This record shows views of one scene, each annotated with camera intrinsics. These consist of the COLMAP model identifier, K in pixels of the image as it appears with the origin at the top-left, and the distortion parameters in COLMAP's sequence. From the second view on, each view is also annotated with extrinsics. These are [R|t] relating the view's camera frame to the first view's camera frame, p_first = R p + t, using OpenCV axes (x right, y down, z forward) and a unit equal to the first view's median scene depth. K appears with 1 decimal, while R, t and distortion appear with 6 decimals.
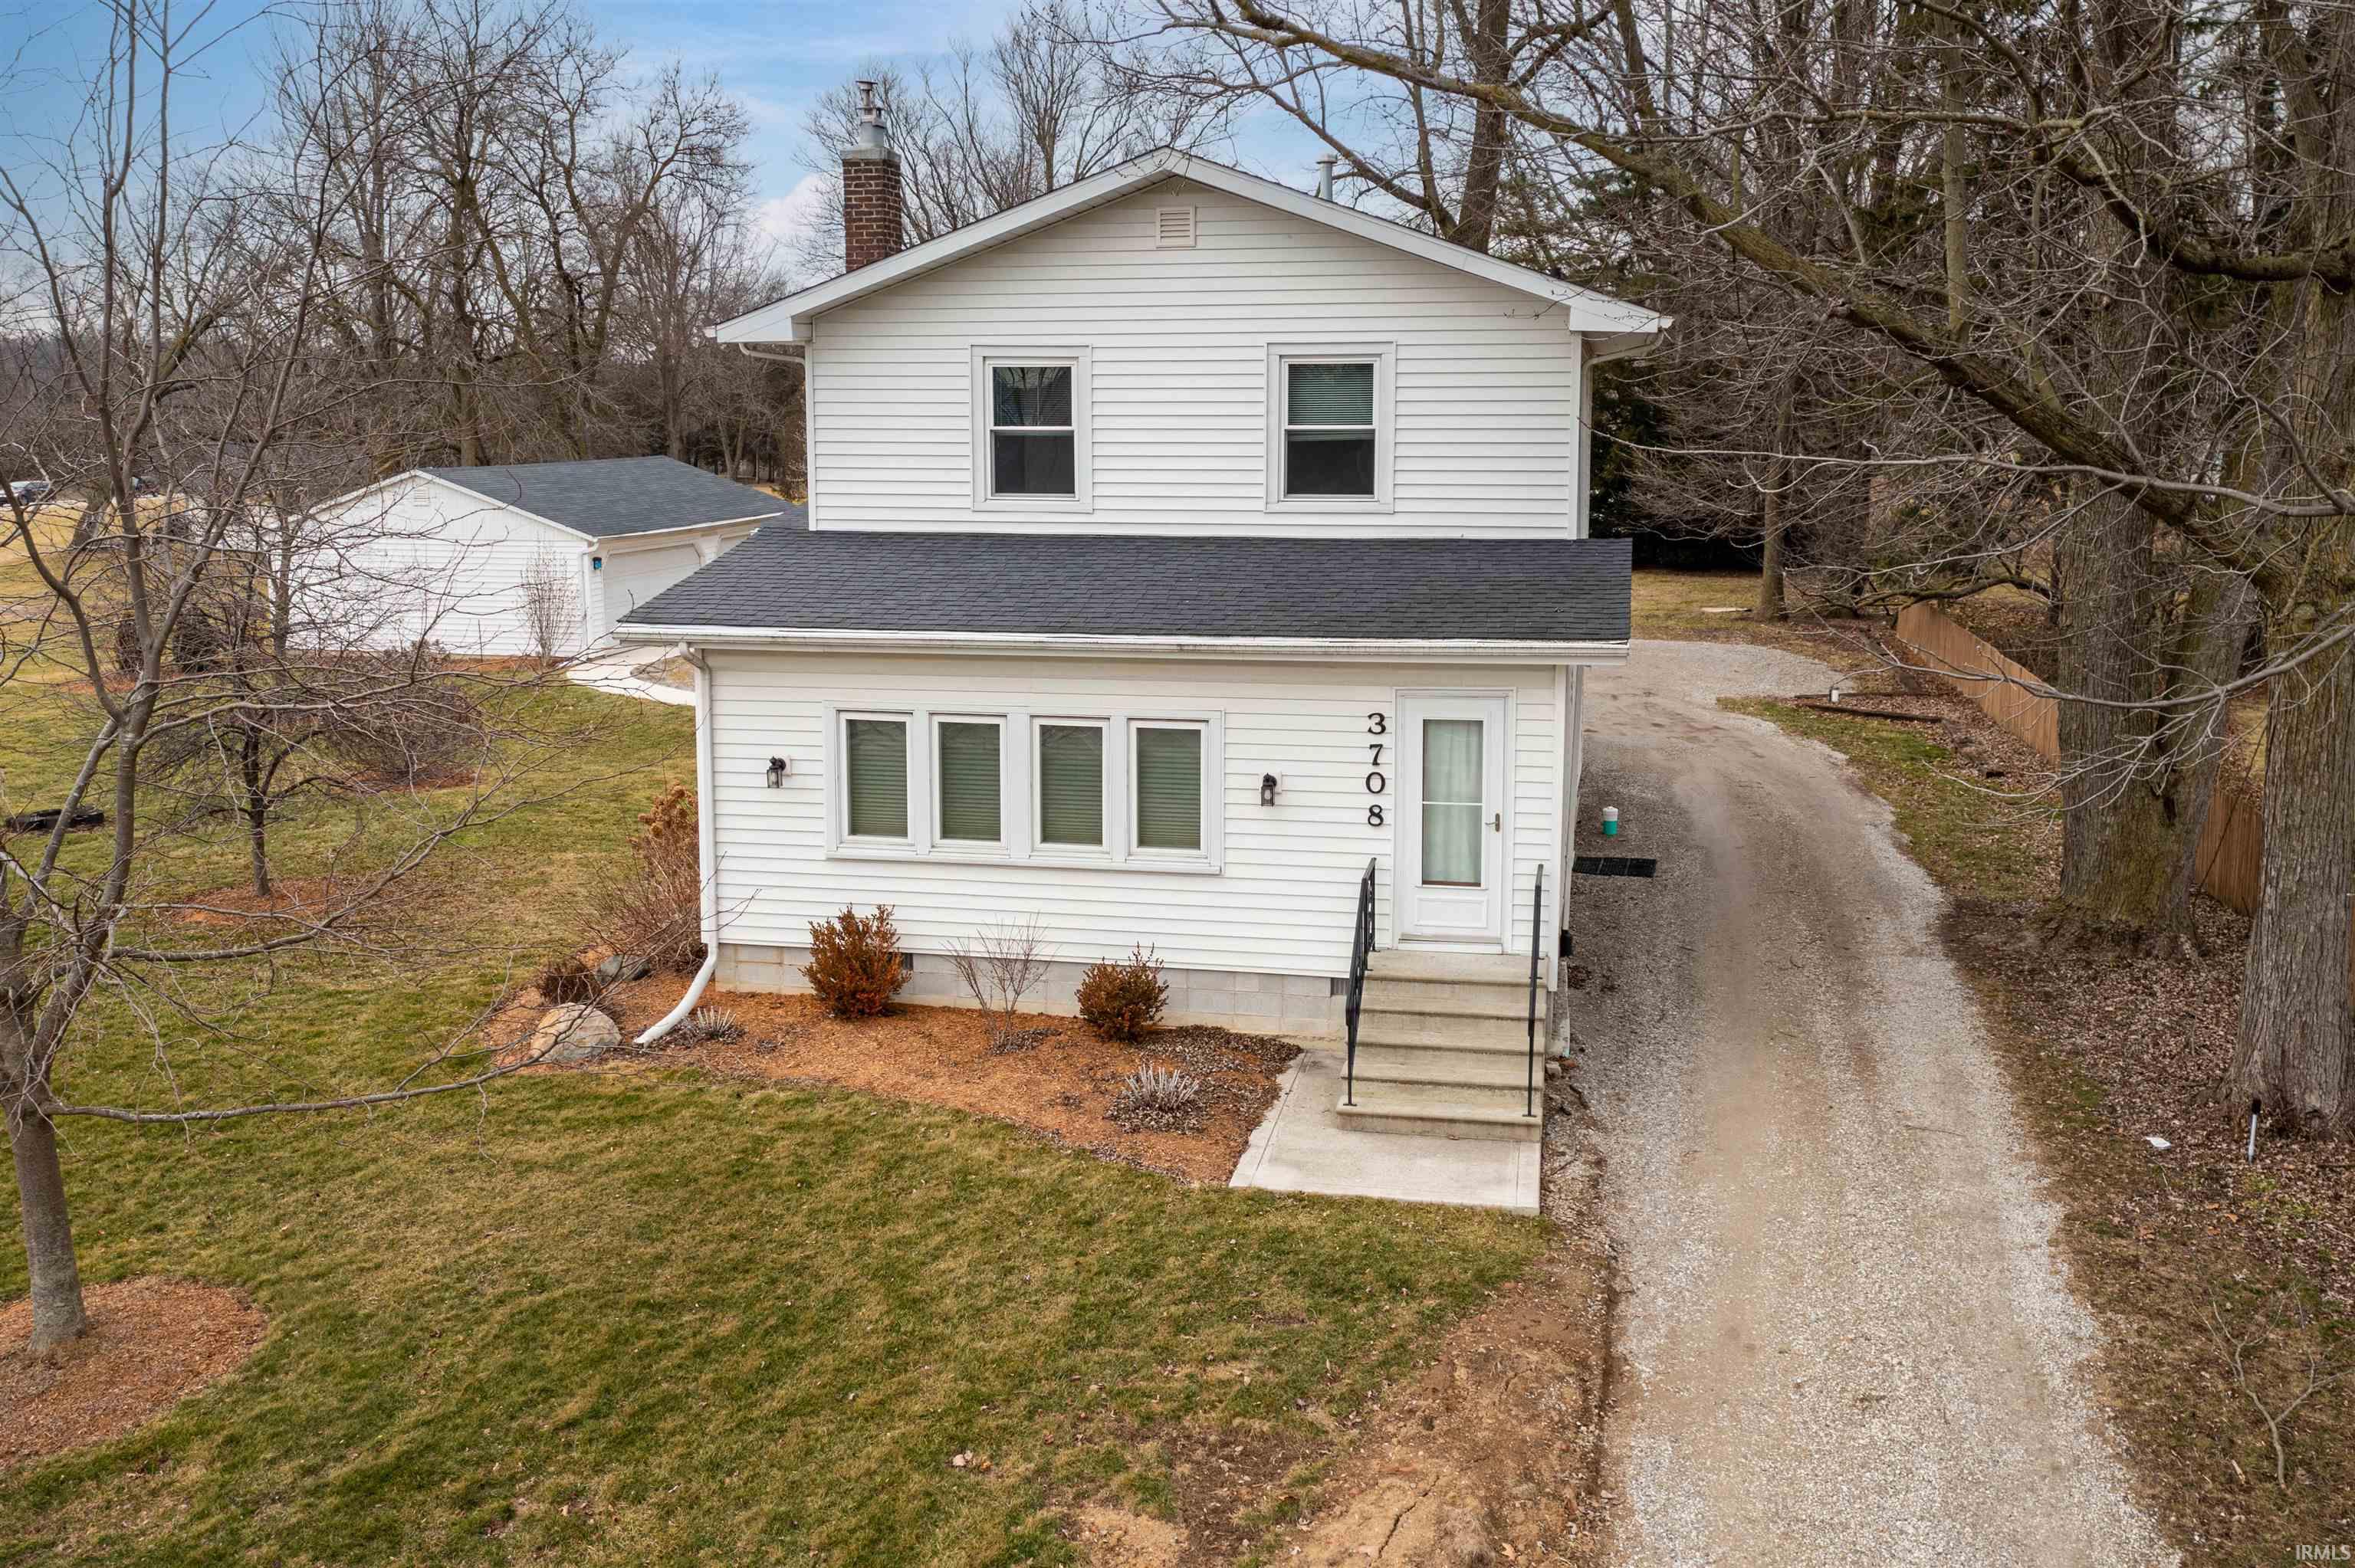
lens RADIAL K [[2025.4, 0, 1182.3], [0, 2025.4, 800.4], [0, 0, 1]] dist [-0.017418, 0.014287]
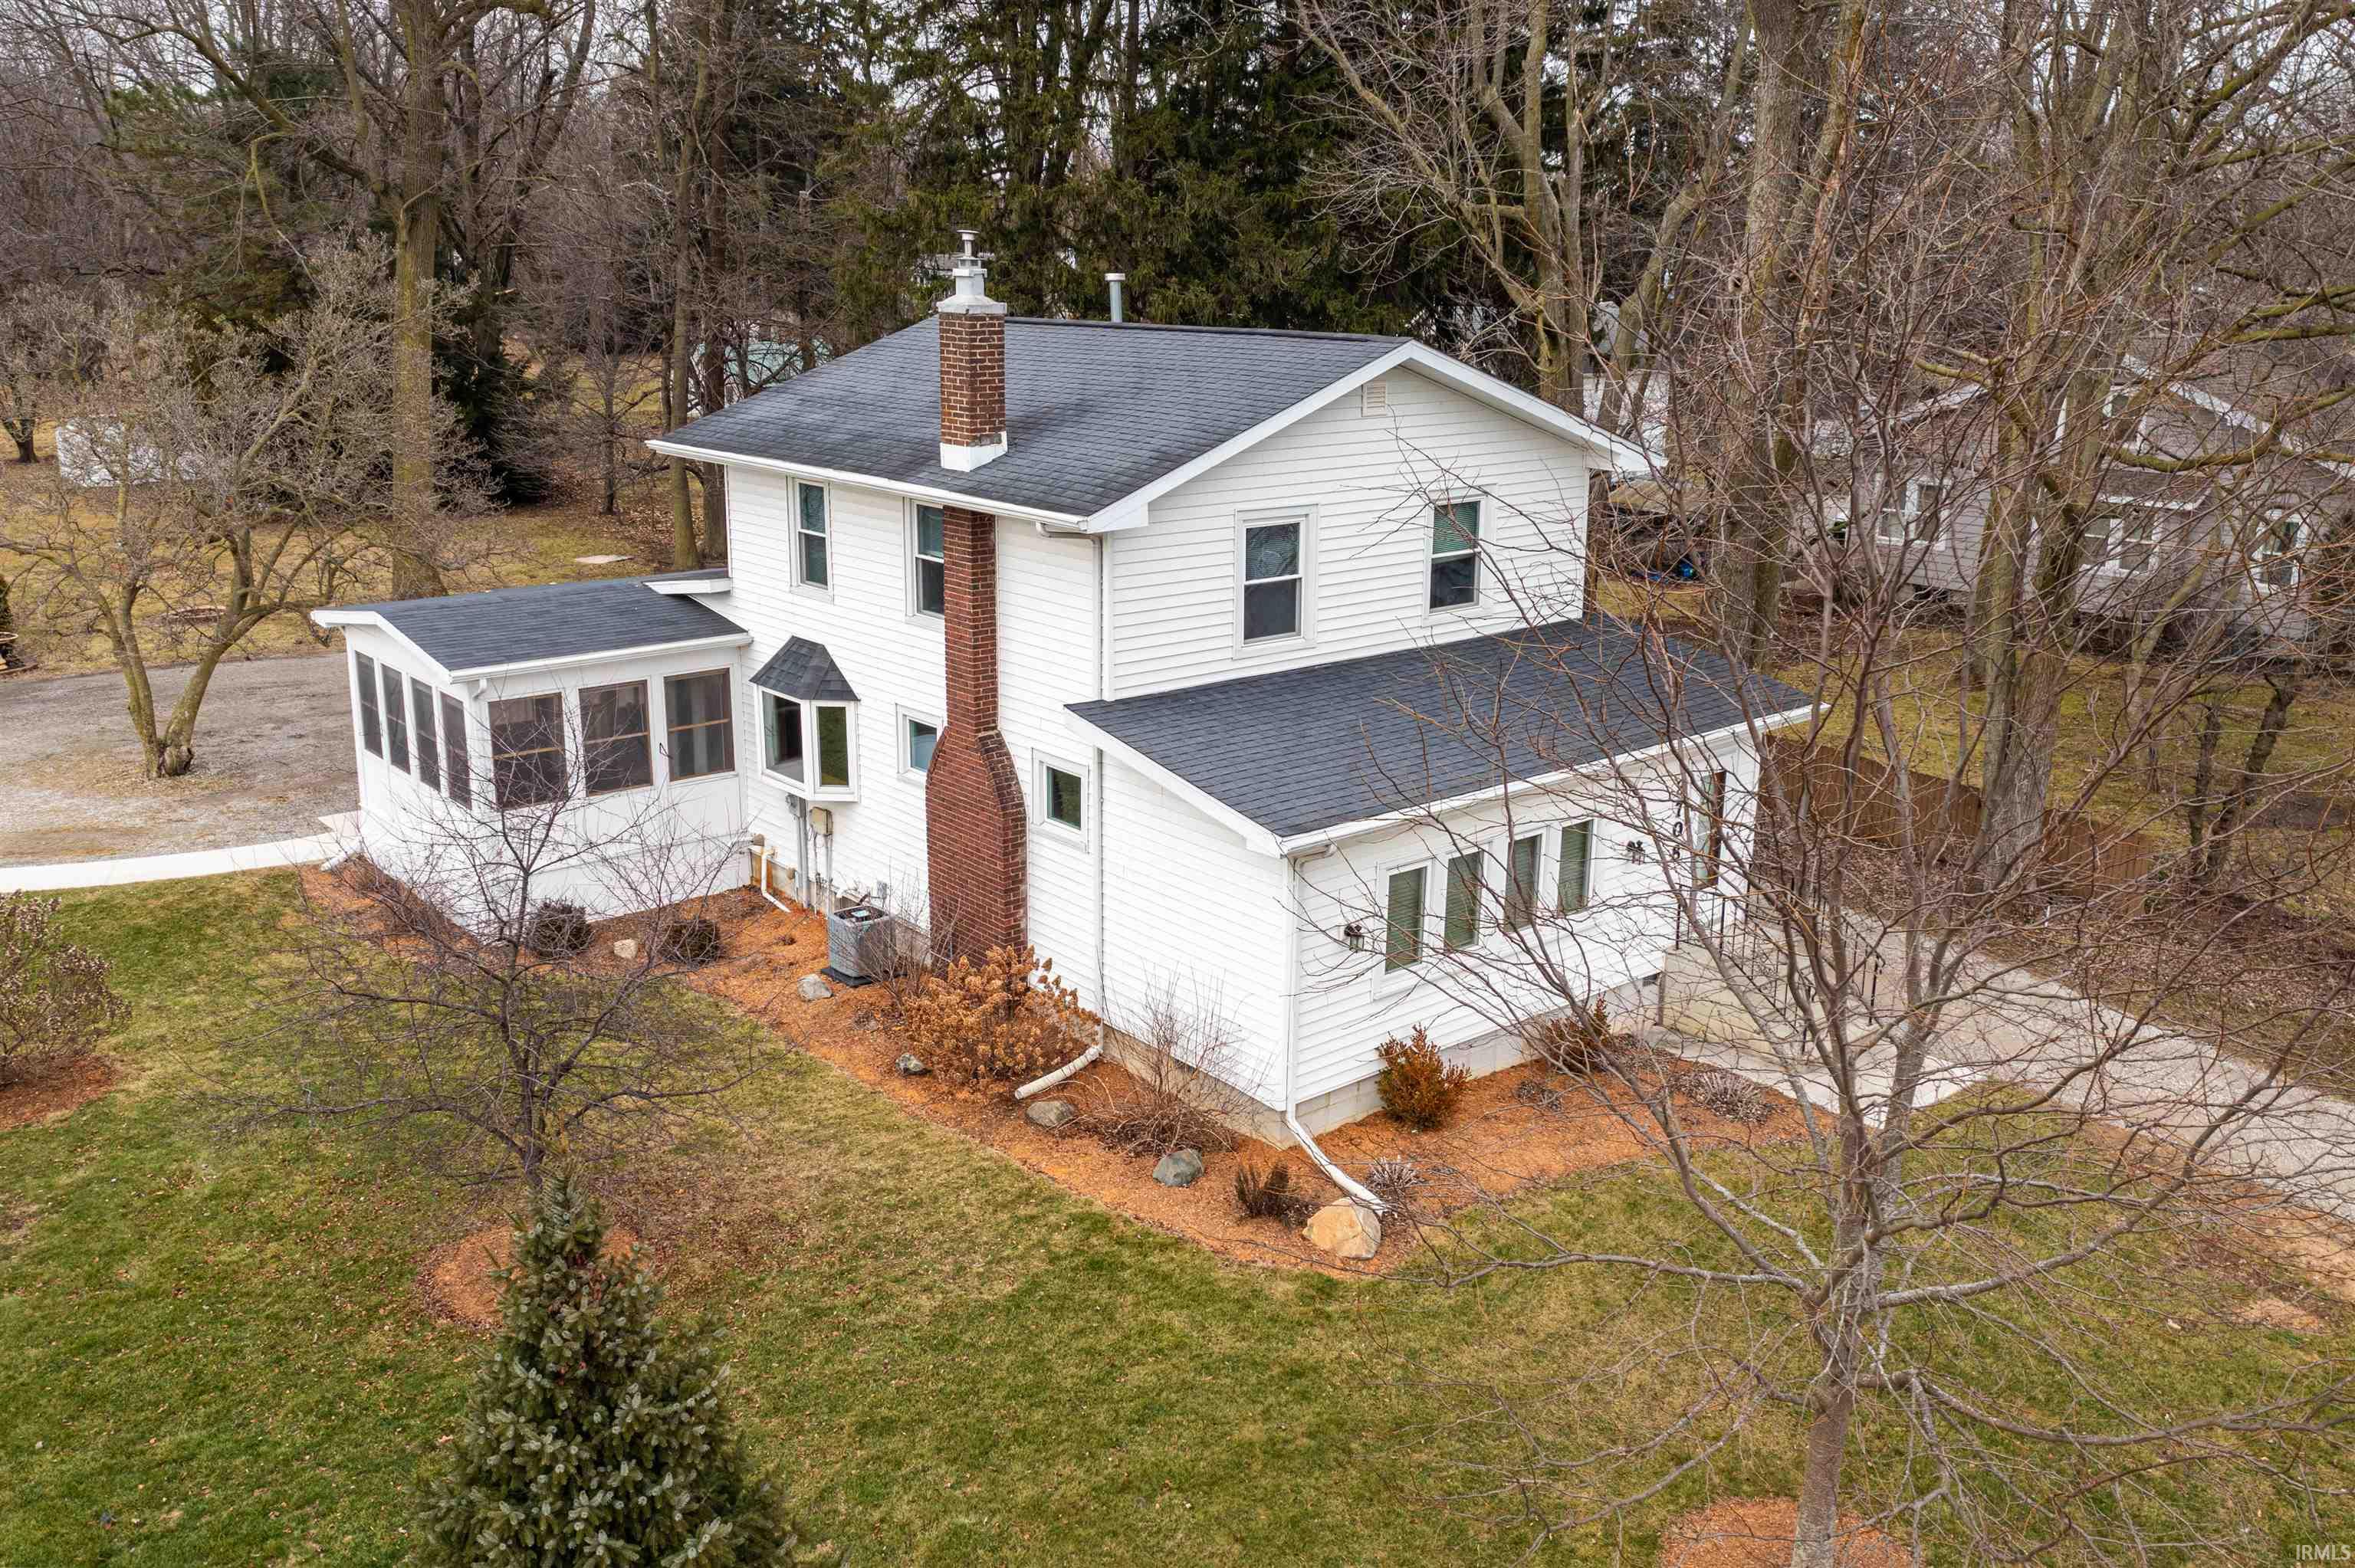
lens RADIAL K [[2025.4, 0, 1180.7], [0, 2025.4, 741.6], [0, 0, 1]] dist [-0.017418, 0.014287]
pose [[0.617745, -0.190666, 0.762914, -1.117945], [0.139283, 0.981351, 0.132477, -0.288122], [-0.773945, 0.024423, 0.632781, 0.386587]]
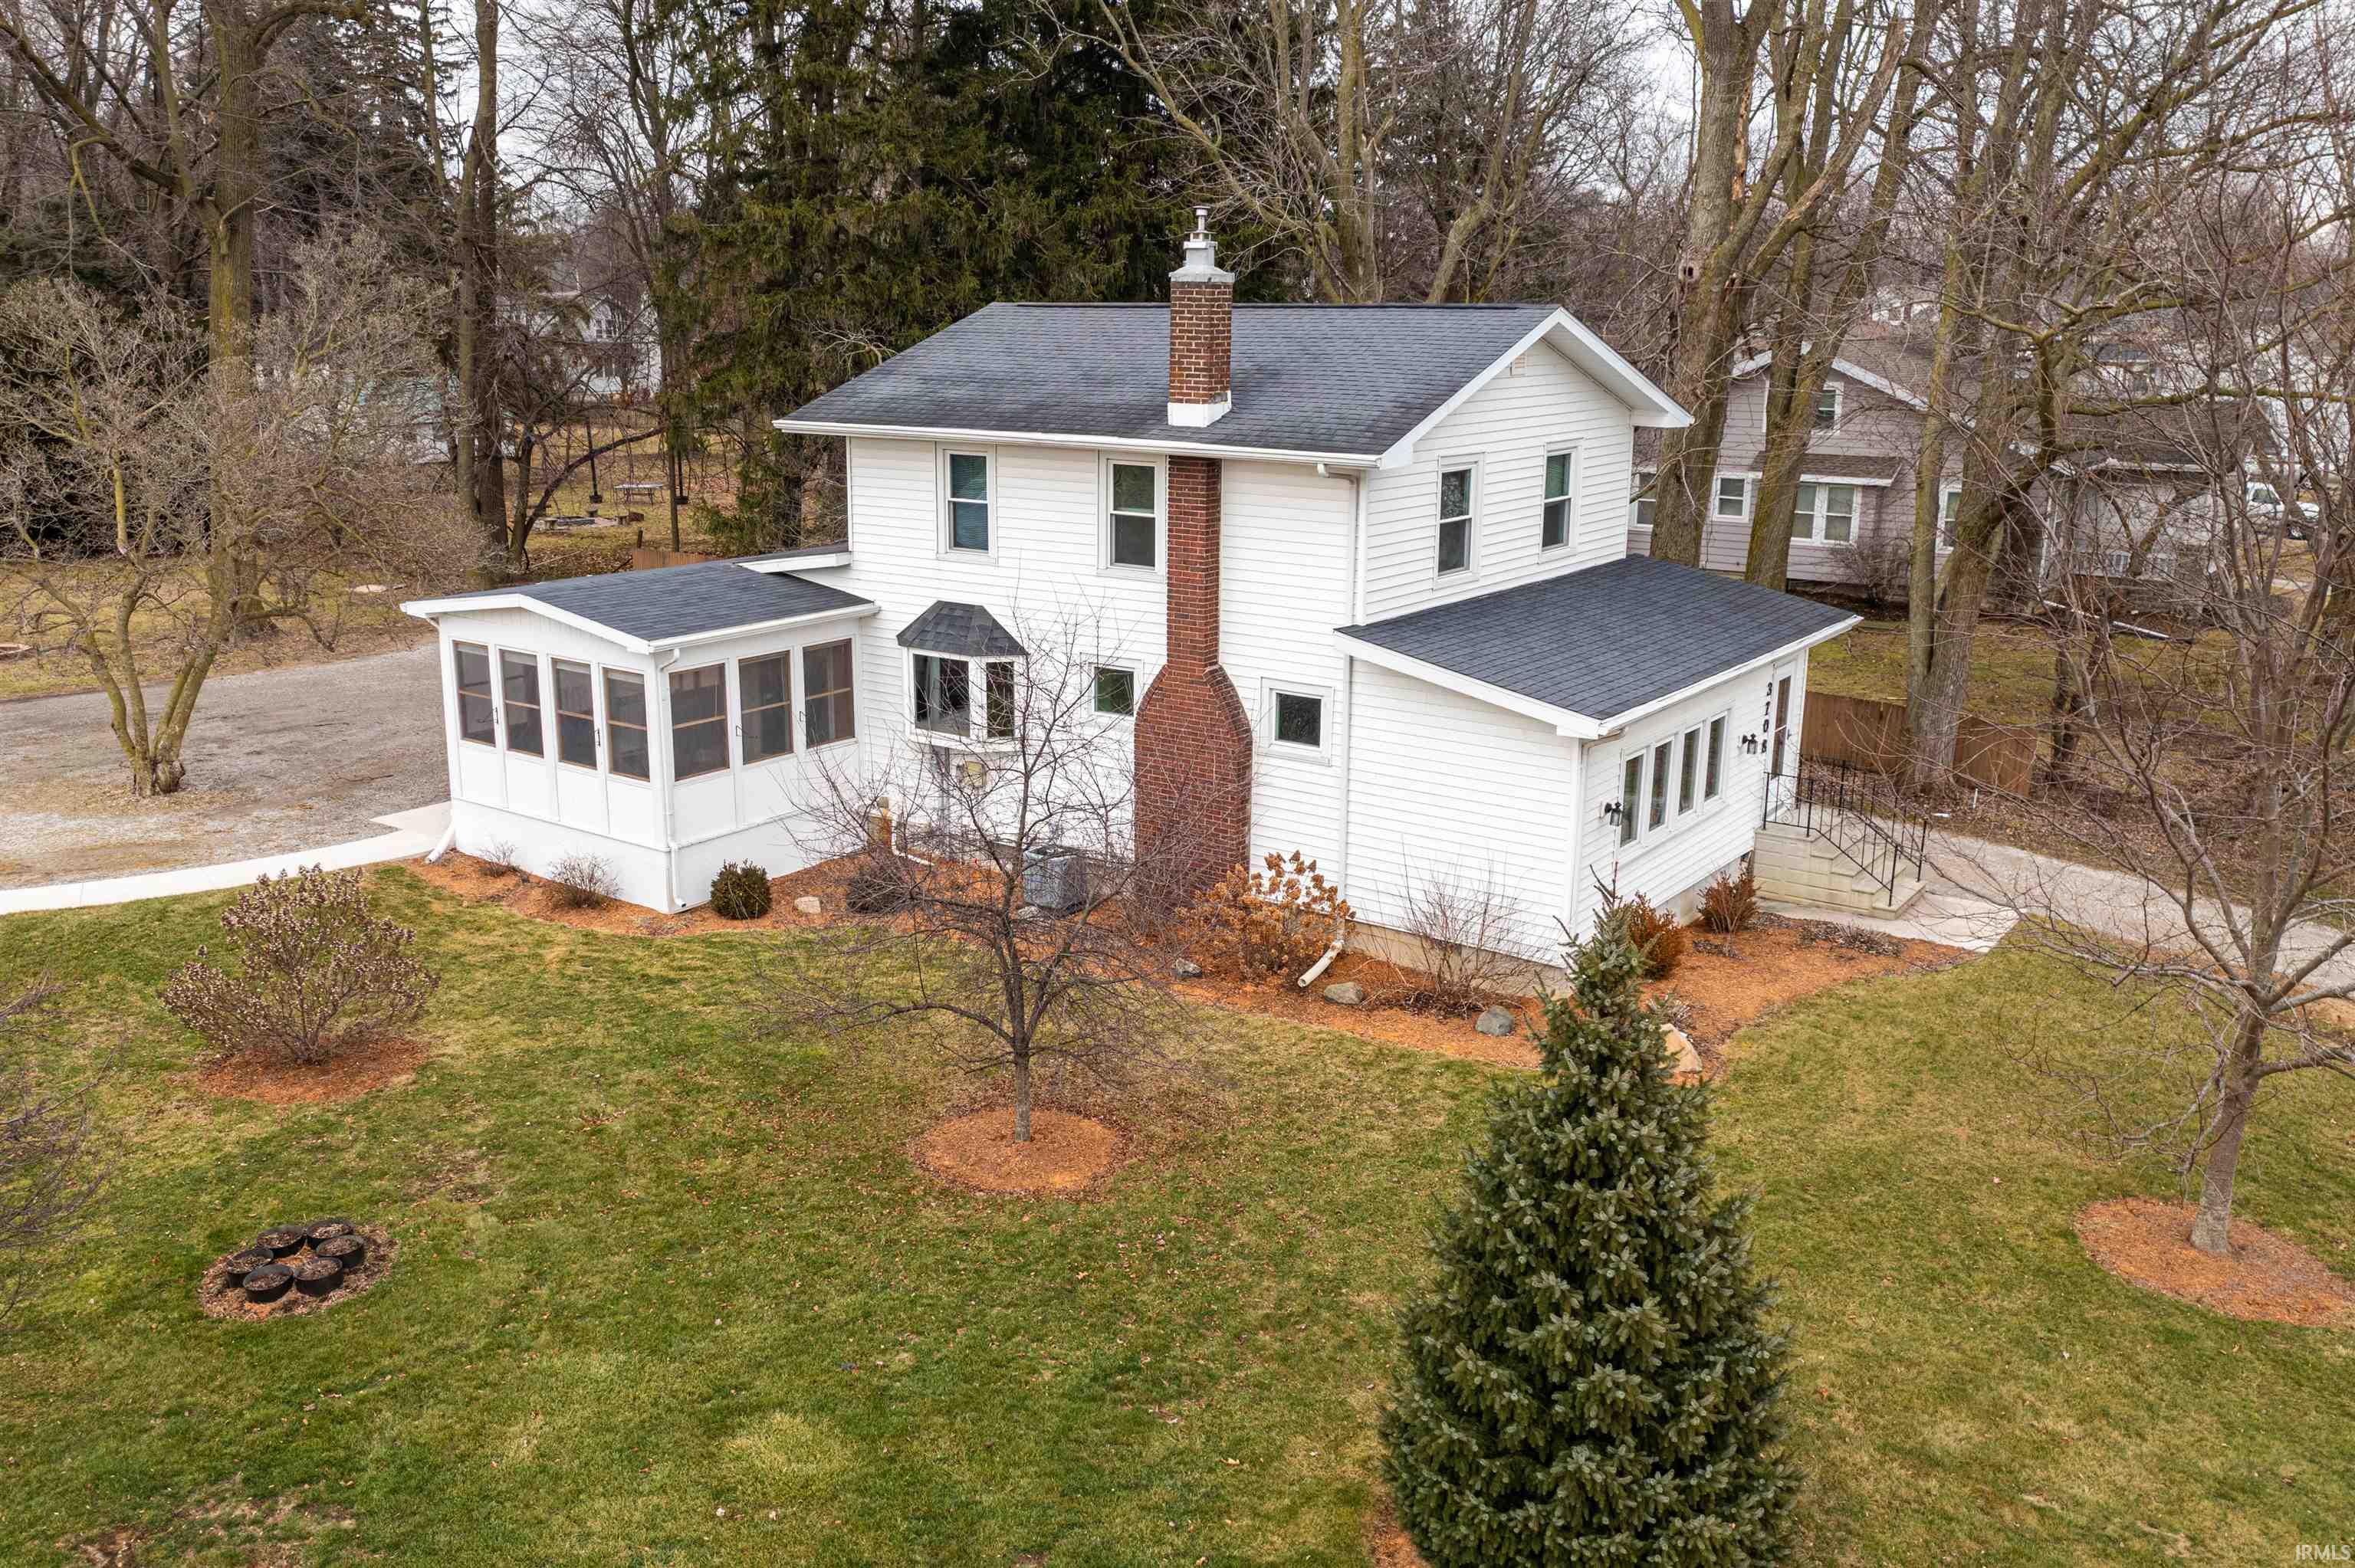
lens RADIAL K [[2025.4, 0, 1131.1], [0, 2025.4, 768.5], [0, 0, 1]] dist [-0.017418, 0.014287]
pose [[0.415692, -0.213203, 0.884163, -1.500733], [0.163770, 0.973793, 0.157818, -0.303474], [-0.894639, 0.079196, 0.439714, 0.734155]]
